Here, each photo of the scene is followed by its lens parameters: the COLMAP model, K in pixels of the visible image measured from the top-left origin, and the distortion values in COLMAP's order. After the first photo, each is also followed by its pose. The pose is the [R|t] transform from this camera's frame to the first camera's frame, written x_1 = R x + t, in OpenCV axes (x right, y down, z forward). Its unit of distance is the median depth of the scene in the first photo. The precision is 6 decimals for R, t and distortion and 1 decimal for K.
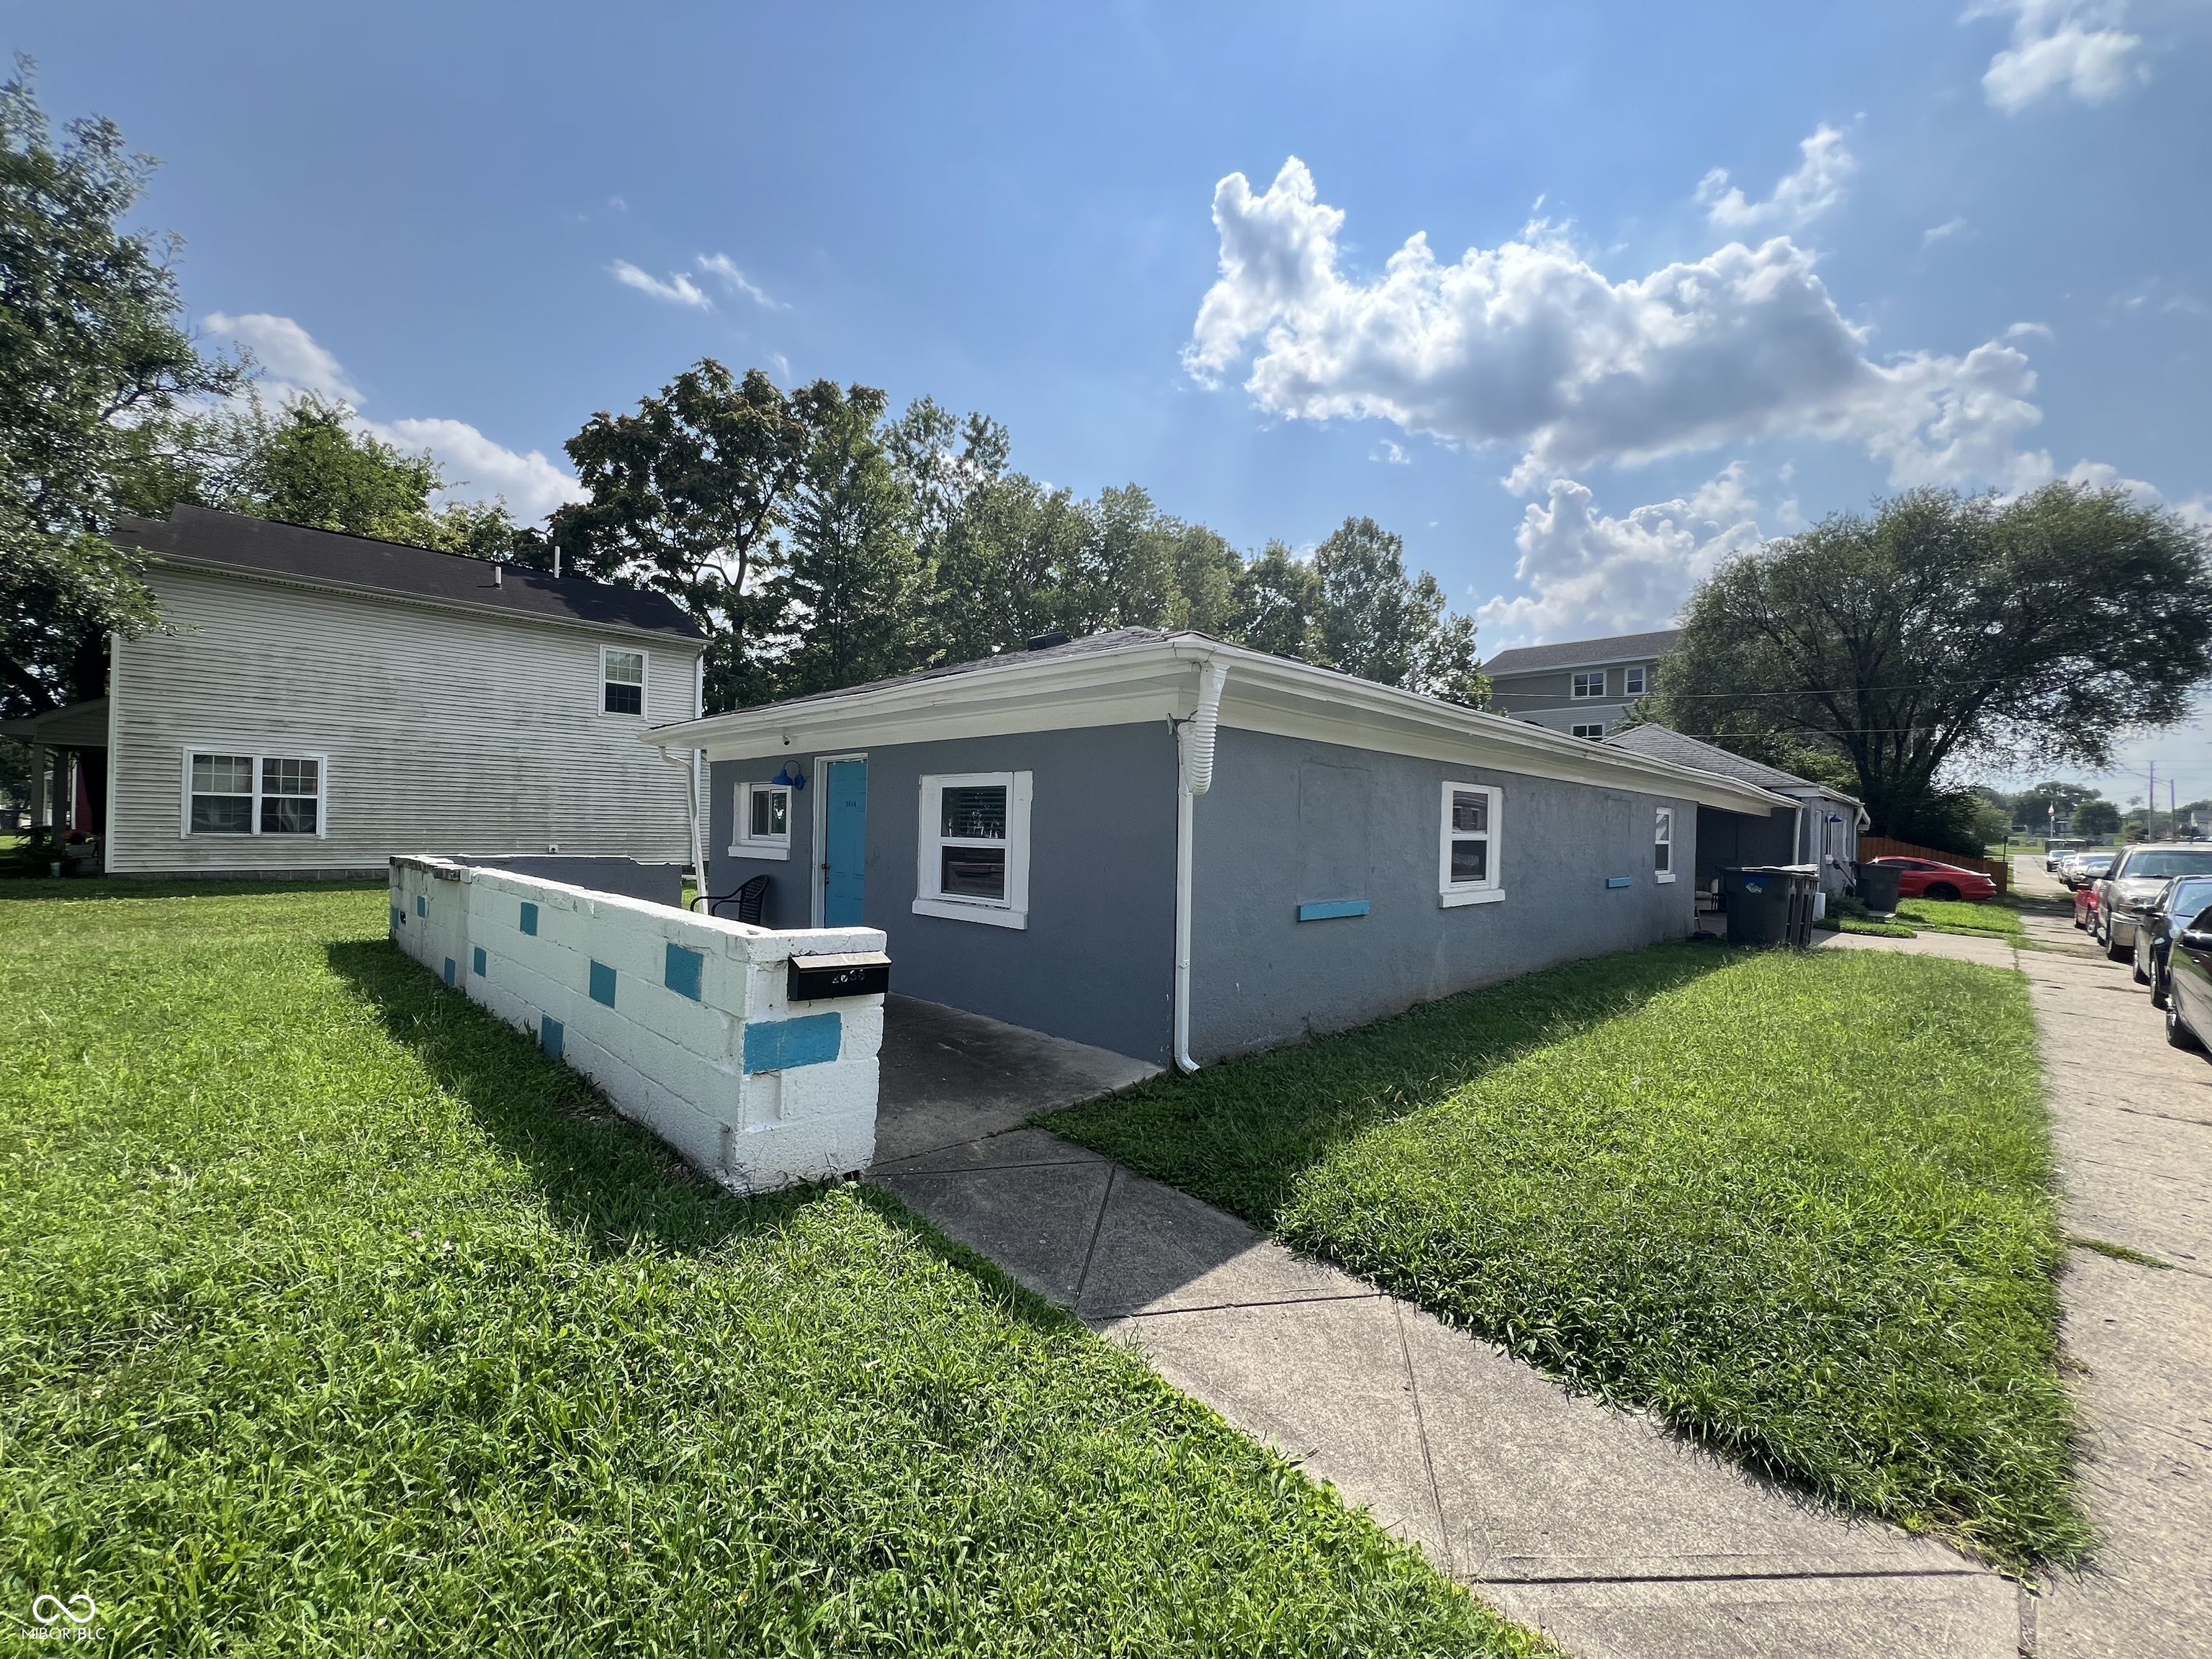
lens RADIAL K [[871.2, 0, 1106.0], [0, 871.2, 829.5], [0, 0, 1]] dist [0.001155, 0.000373]
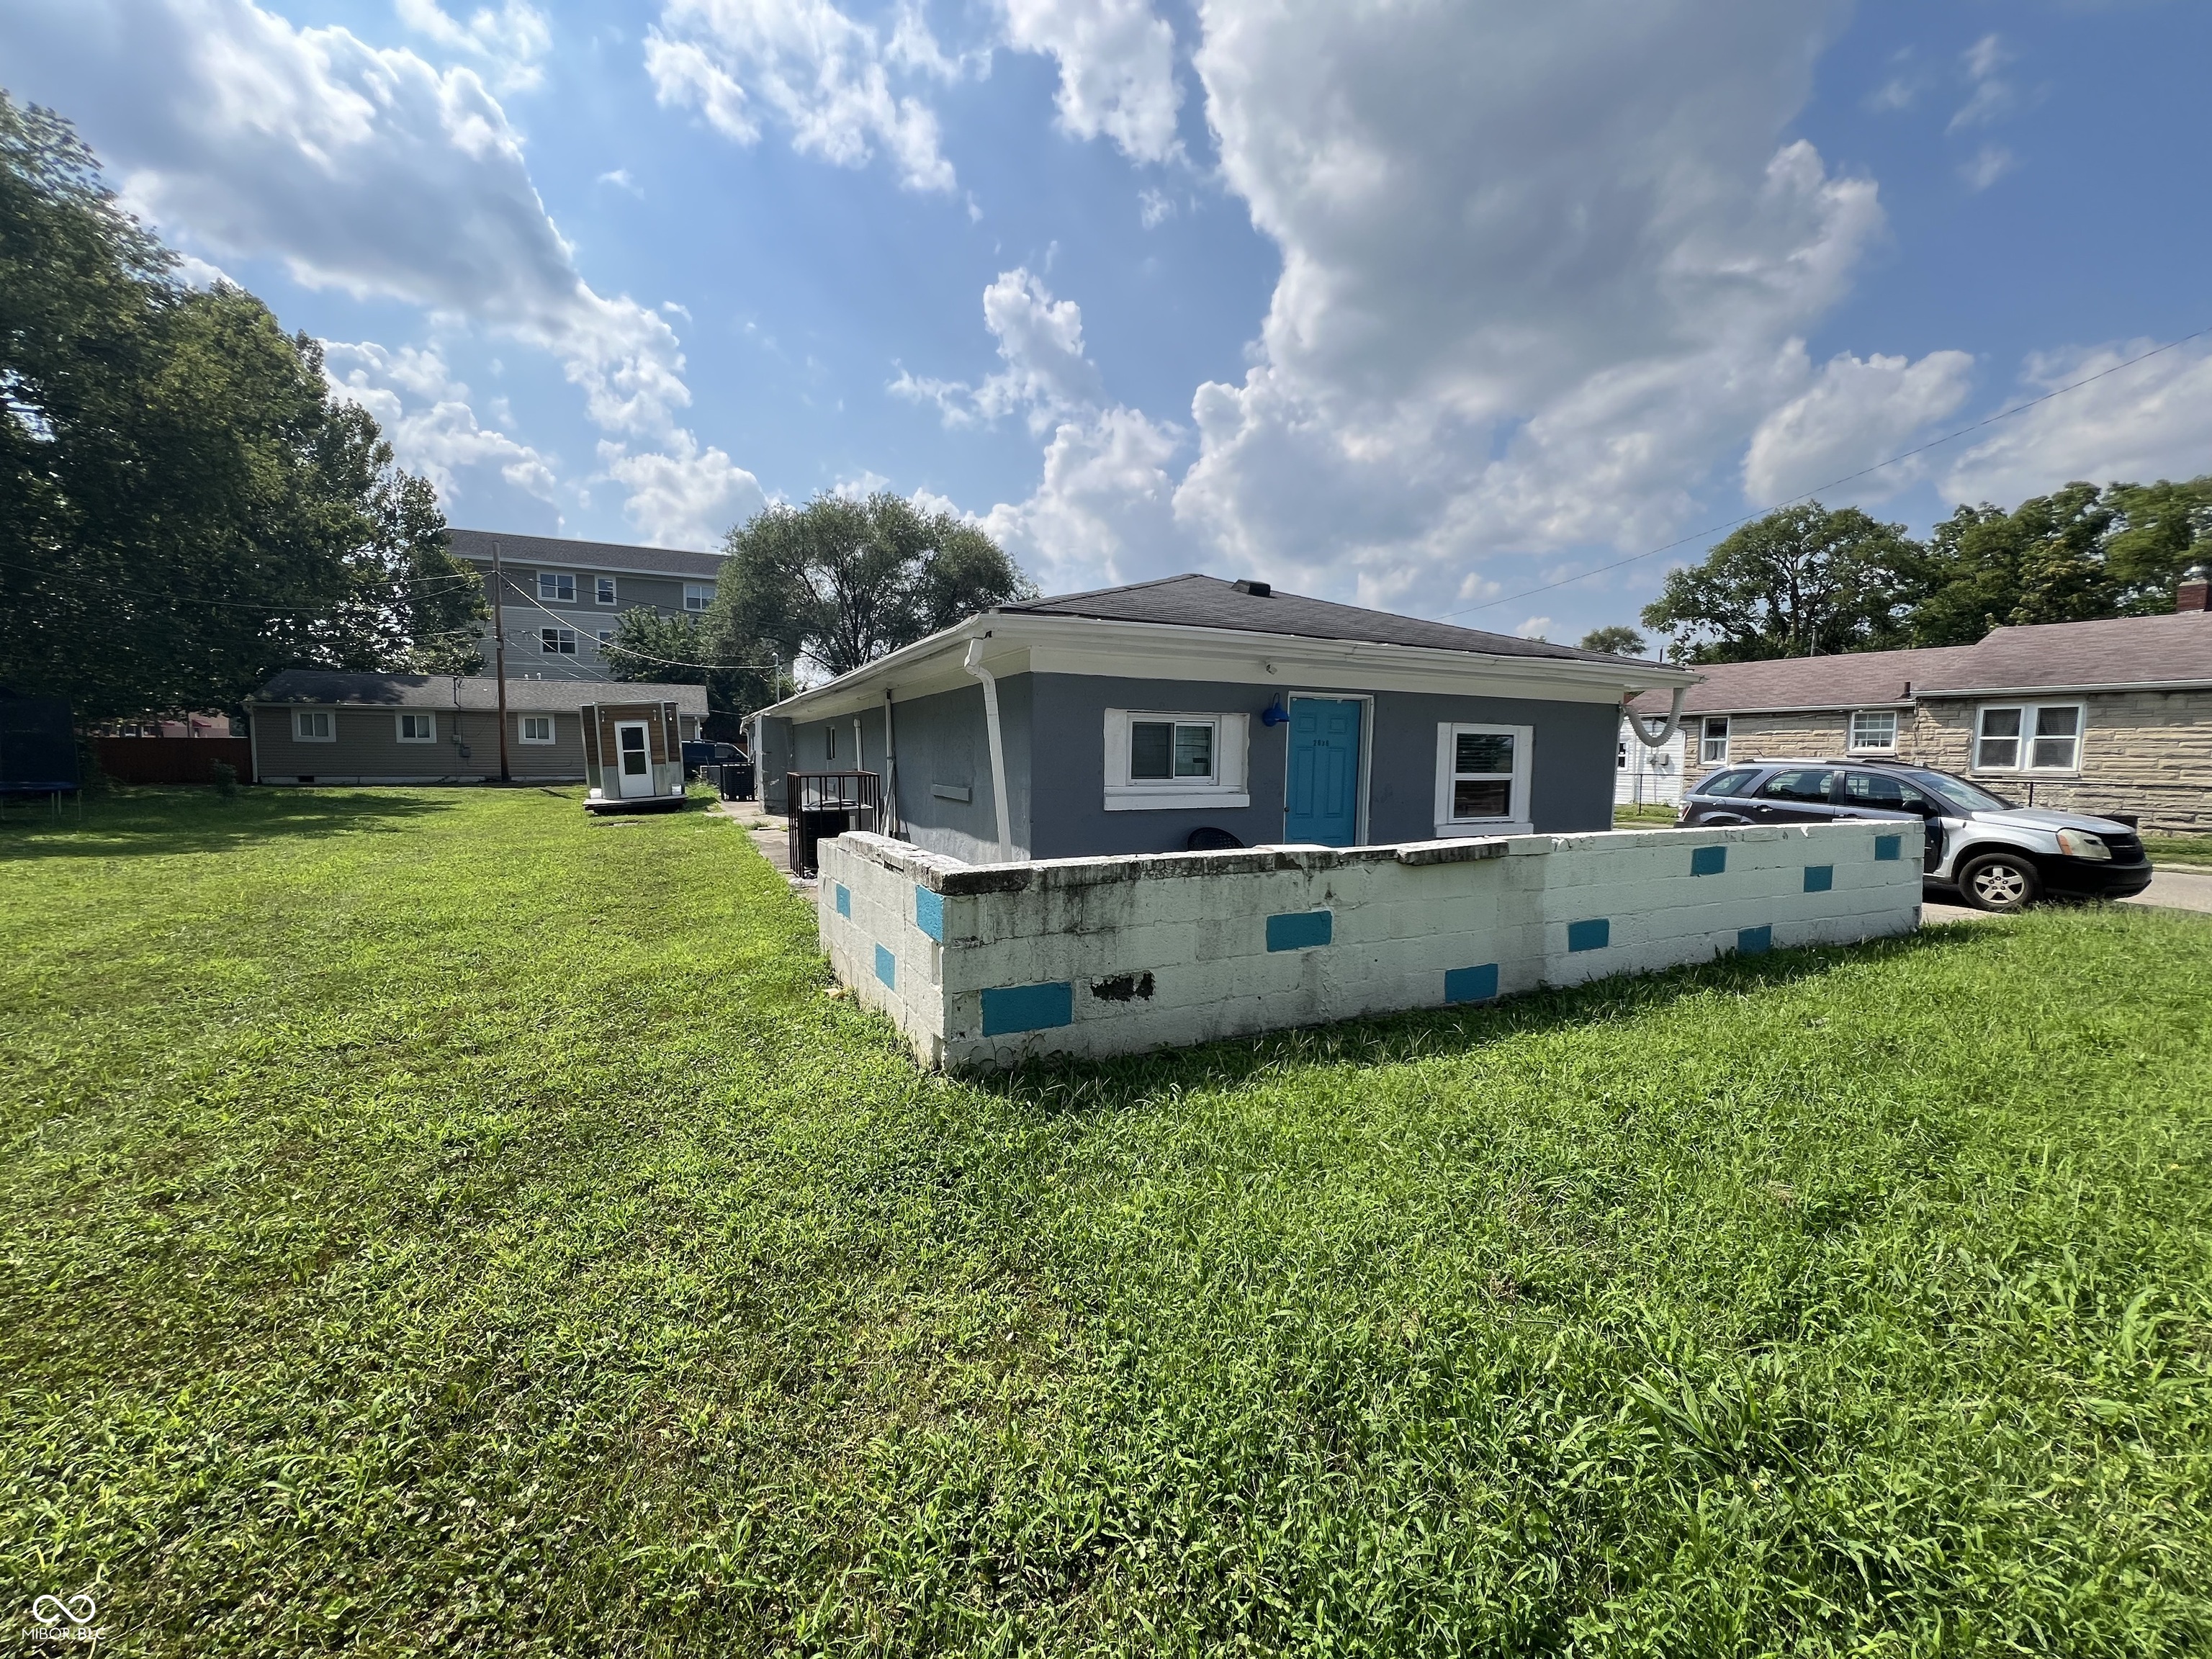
lens RADIAL K [[892.7, 0, 1152.4], [0, 892.7, 866.3], [0, 0, 1]] dist [0.000070, 0.000039]
pose [[0.303807, -0.133662, 0.943311, -0.362225], [-0.001813, 0.990027, 0.140865, -0.009265], [-0.952732, -0.044507, 0.300534, 0.239861]]
